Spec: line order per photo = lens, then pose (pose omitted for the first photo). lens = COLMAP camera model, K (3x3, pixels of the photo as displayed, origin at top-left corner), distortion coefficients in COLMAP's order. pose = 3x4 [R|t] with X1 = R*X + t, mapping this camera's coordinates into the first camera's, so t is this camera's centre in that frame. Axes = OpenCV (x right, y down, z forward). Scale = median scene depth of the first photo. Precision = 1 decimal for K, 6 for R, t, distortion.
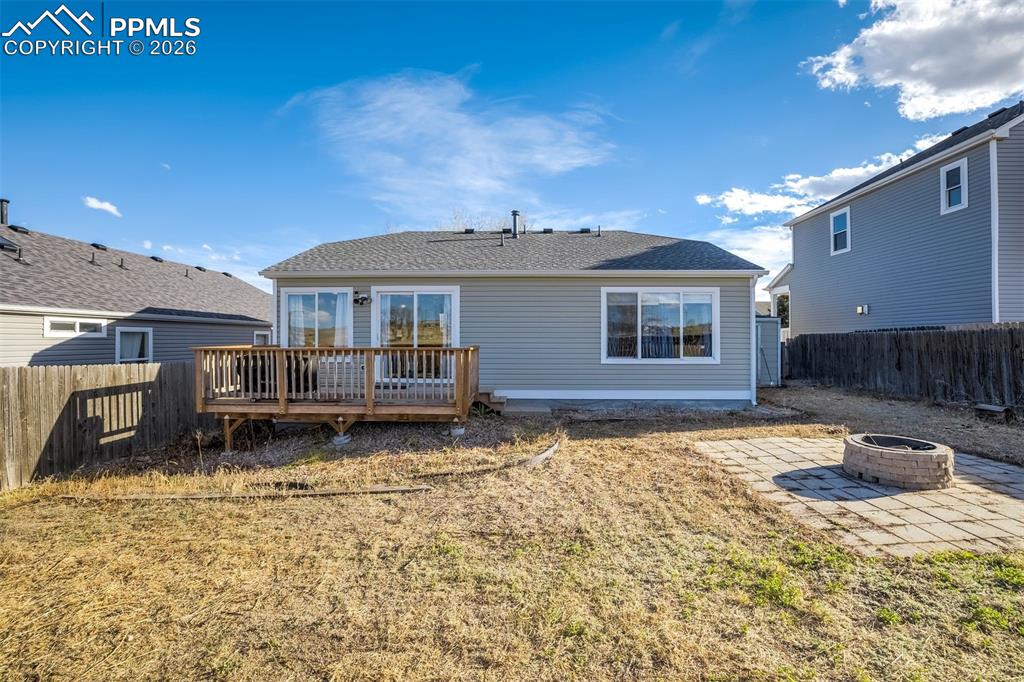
lens RADIAL K [[445.6, 0, 512.0], [0, 445.6, 341.0], [0, 0, 1]] dist [-0.047427, 0.015438]
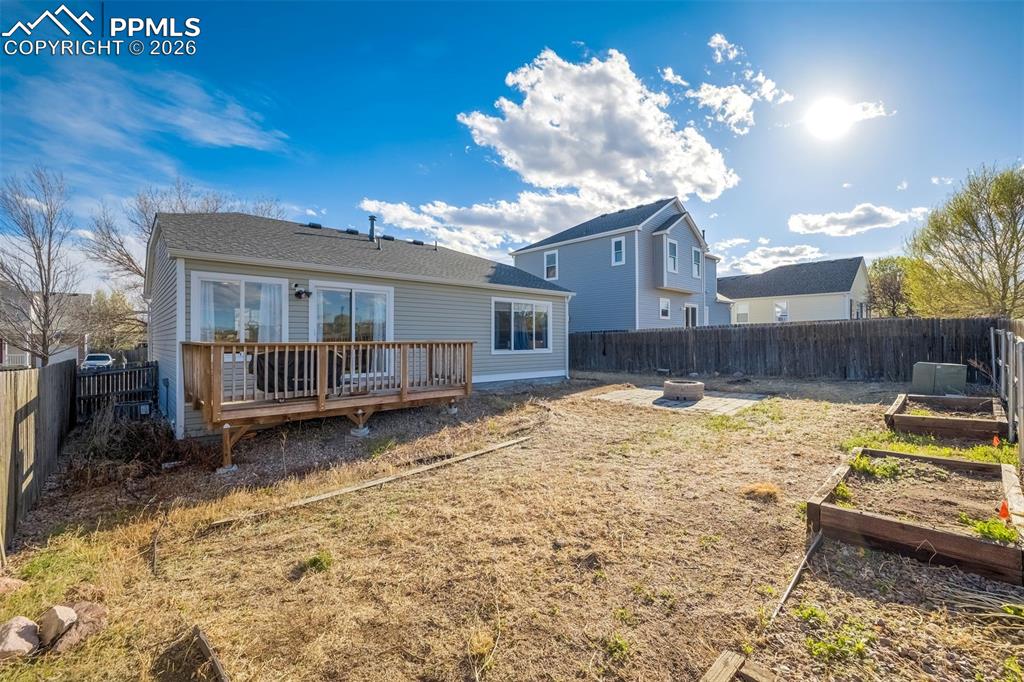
lens RADIAL K [[453.9, 0, 498.8], [0, 453.9, 327.7], [0, 0, 1]] dist [-0.060919, 0.026319]
pose [[0.718963, 0.017537, 0.694827, -0.700740], [0.003354, 0.999582, -0.028700, 0.009862], [-0.695040, 0.022965, 0.718604, 0.016712]]
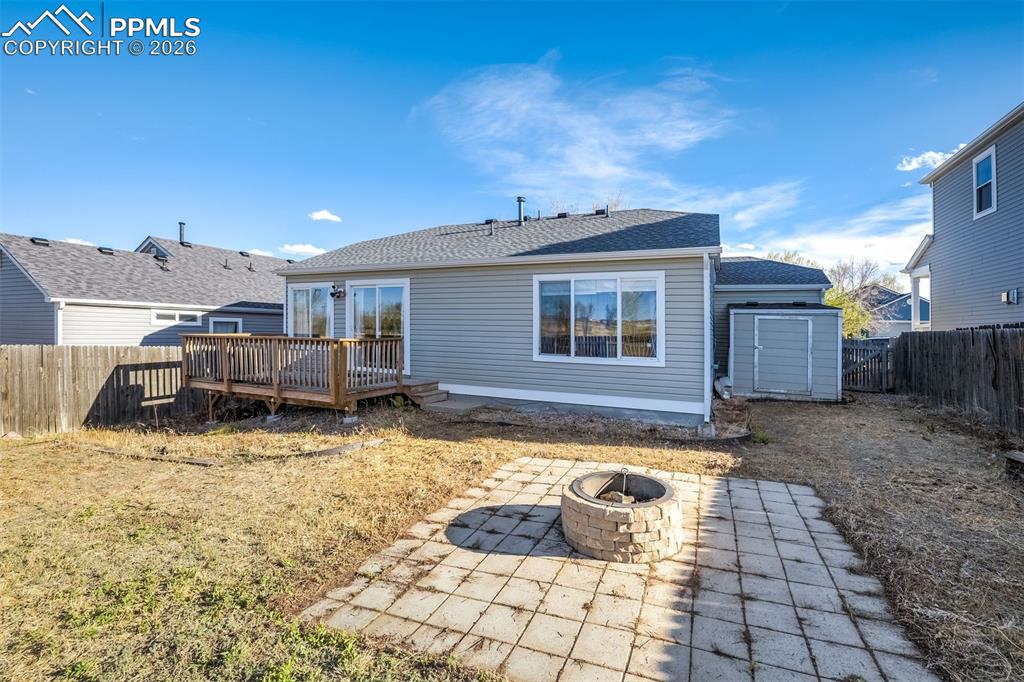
lens RADIAL K [[453.9, 0, 498.8], [0, 453.9, 327.7], [0, 0, 1]] dist [-0.060919, 0.026319]
pose [[0.931210, 0.012775, -0.364259, 0.457287], [-0.018226, 0.999767, -0.011531, -0.003569], [0.364027, 0.017377, 0.931226, 0.120704]]
